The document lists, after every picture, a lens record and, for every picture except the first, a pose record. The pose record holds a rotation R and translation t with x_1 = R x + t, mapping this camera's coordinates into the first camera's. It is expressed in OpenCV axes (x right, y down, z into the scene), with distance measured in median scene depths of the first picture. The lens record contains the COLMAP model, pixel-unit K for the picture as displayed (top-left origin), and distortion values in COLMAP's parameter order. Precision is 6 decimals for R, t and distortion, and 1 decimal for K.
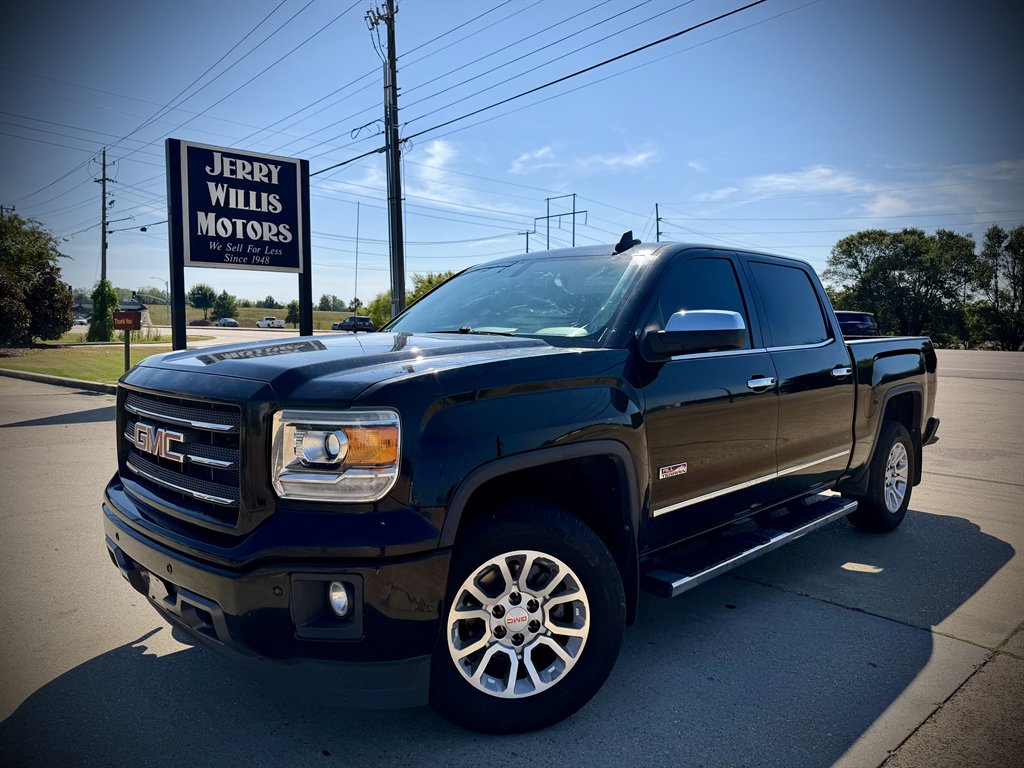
lens RADIAL K [[748.1, 0, 505.8], [0, 748.1, 386.7], [0, 0, 1]] dist [-0.003913, -0.008329]
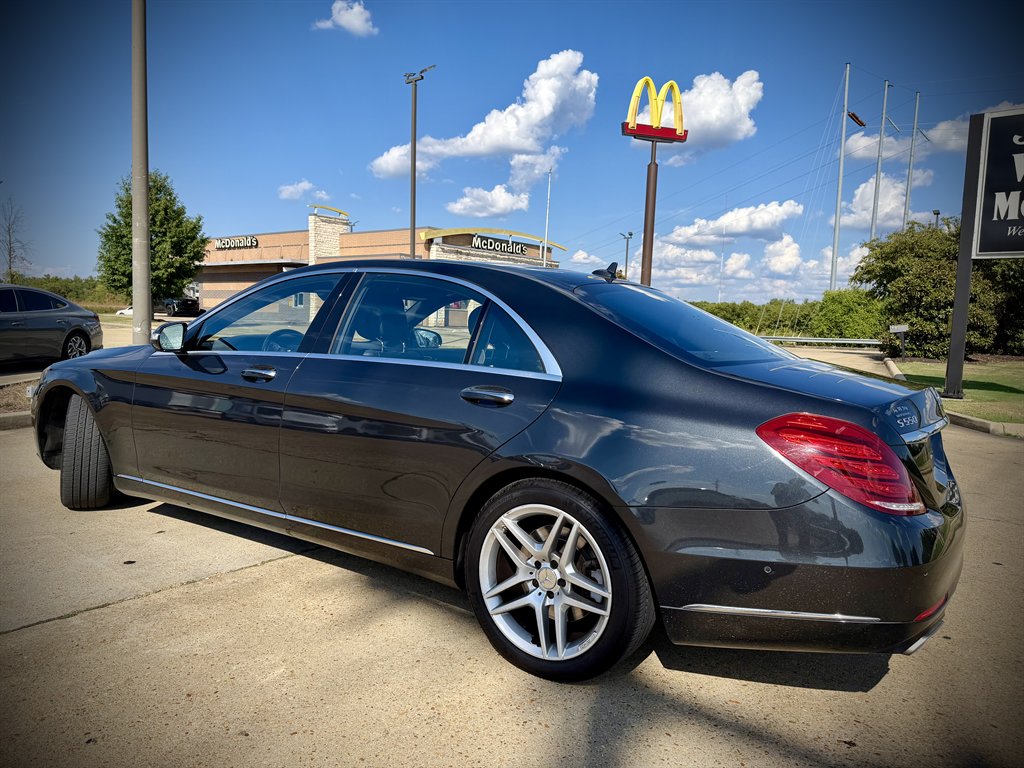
lens RADIAL K [[737.1, 0, 518.4], [0, 737.1, 385.9], [0, 0, 1]] dist [0.004834, -0.007042]
pose [[0.173409, 0.100867, -0.979671, 0.320529], [-0.123100, 0.989160, 0.080054, -0.016298], [0.977126, 0.106716, 0.183946, 0.320761]]
